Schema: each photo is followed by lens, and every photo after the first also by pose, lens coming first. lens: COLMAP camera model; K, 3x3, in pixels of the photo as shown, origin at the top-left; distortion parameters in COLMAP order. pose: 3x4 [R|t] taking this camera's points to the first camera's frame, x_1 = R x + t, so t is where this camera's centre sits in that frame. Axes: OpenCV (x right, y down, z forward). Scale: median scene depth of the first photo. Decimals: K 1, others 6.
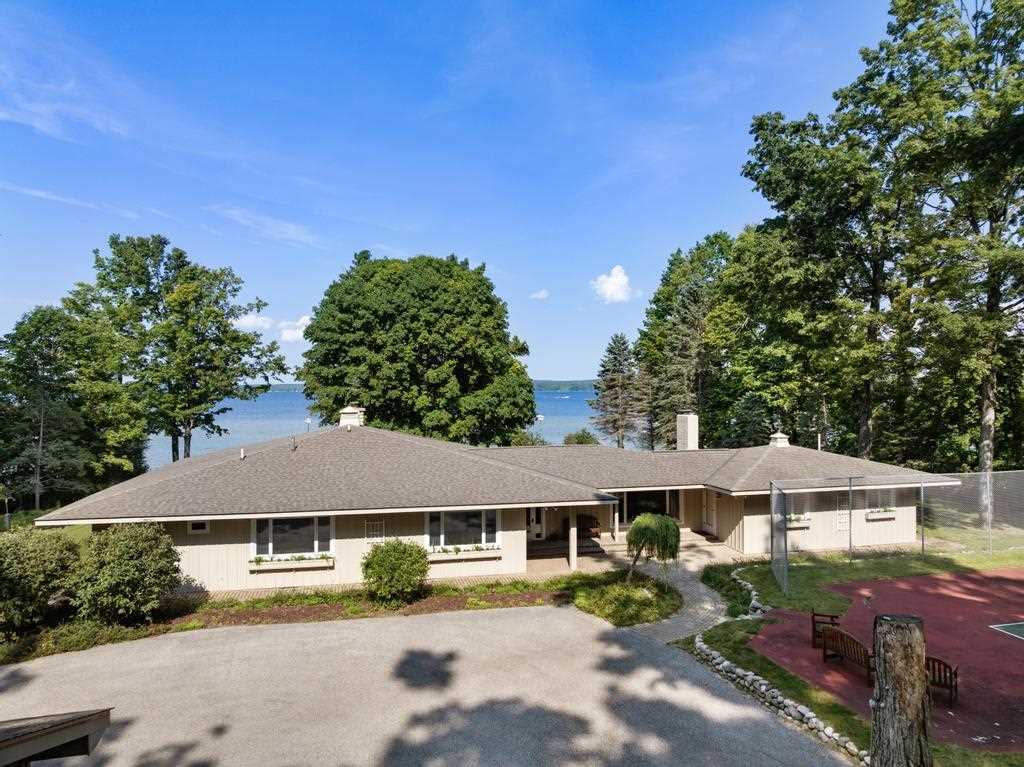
lens RADIAL K [[714.6, 0, 512.0], [0, 714.6, 383.5], [0, 0, 1]] dist [-0.027881, -0.000583]
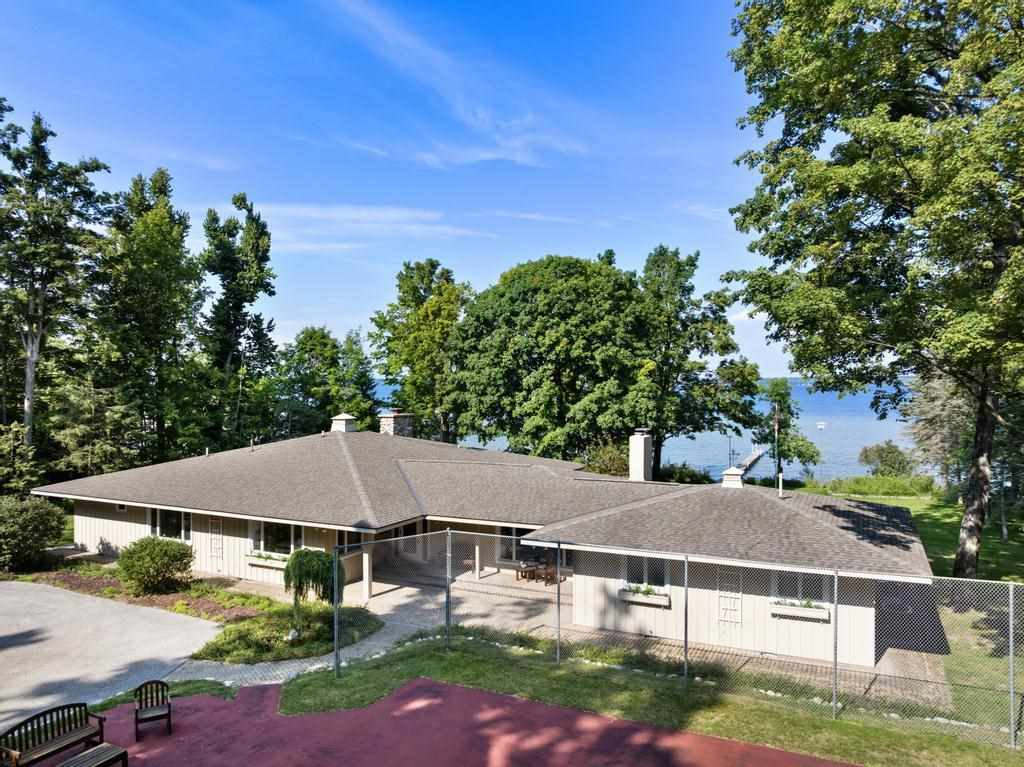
lens RADIAL K [[718.6, 0, 512.0], [0, 718.6, 383.5], [0, 0, 1]] dist [-0.003502, -0.001035]
pose [[0.796126, 0.011062, -0.605029, 0.695784], [-0.003607, 0.999902, 0.013536, -0.030346], [0.605120, -0.008594, 0.796088, 0.313654]]
